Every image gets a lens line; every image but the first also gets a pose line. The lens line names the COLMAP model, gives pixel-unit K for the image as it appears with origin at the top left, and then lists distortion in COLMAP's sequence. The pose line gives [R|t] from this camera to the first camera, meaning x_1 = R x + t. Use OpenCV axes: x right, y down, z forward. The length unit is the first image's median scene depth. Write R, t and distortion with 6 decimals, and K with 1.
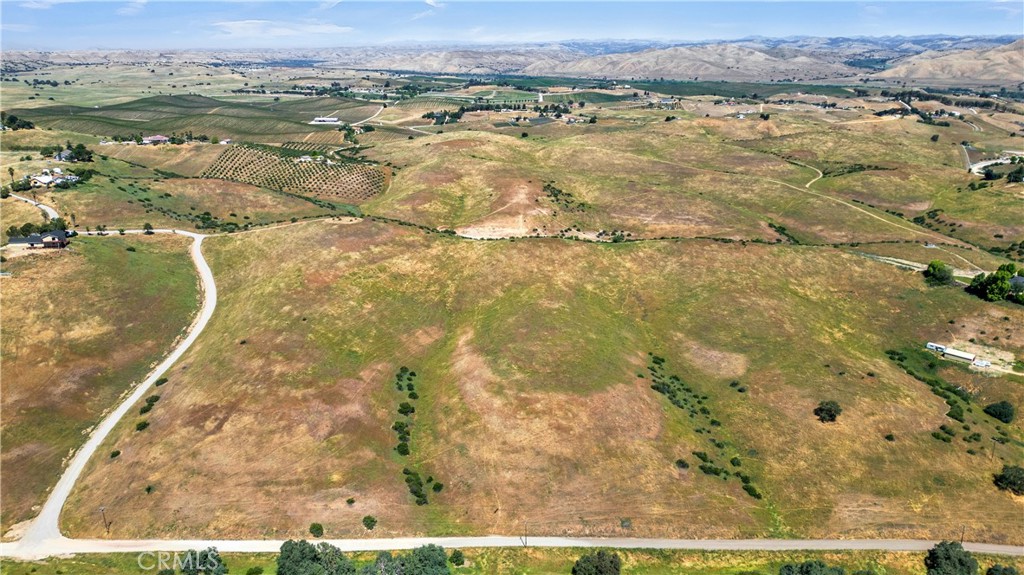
lens RADIAL K [[732.9, 0, 512.0], [0, 732.9, 287.5], [0, 0, 1]] dist [0.076879, -0.078374]
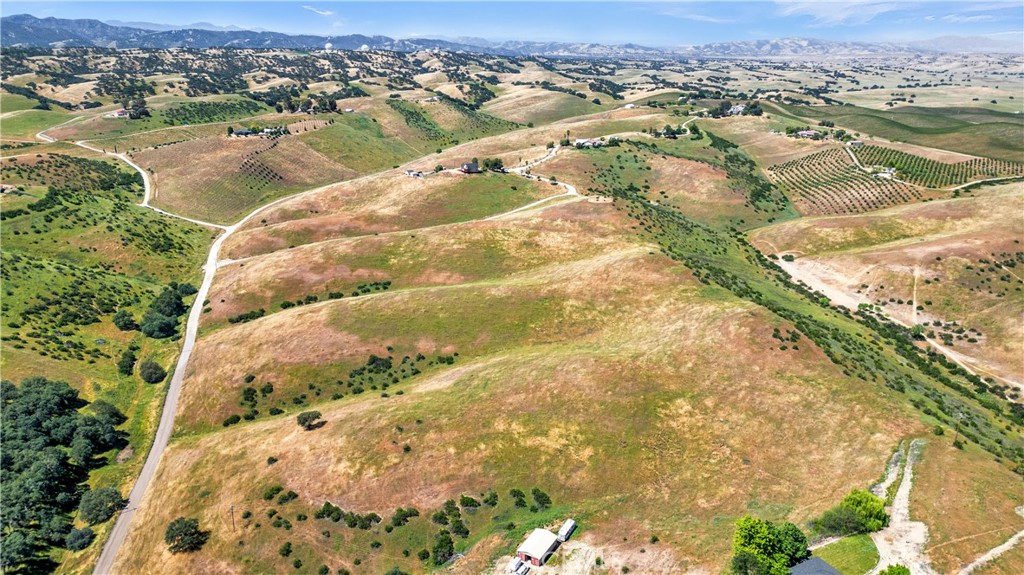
lens RADIAL K [[732.9, 0, 512.0], [0, 732.9, 287.5], [0, 0, 1]] dist [0.076879, -0.078374]
pose [[0.250273, 0.297852, -0.921221, 0.912611], [-0.304300, 0.927482, 0.217206, -0.191650], [0.919111, 0.225967, 0.322760, 0.623409]]
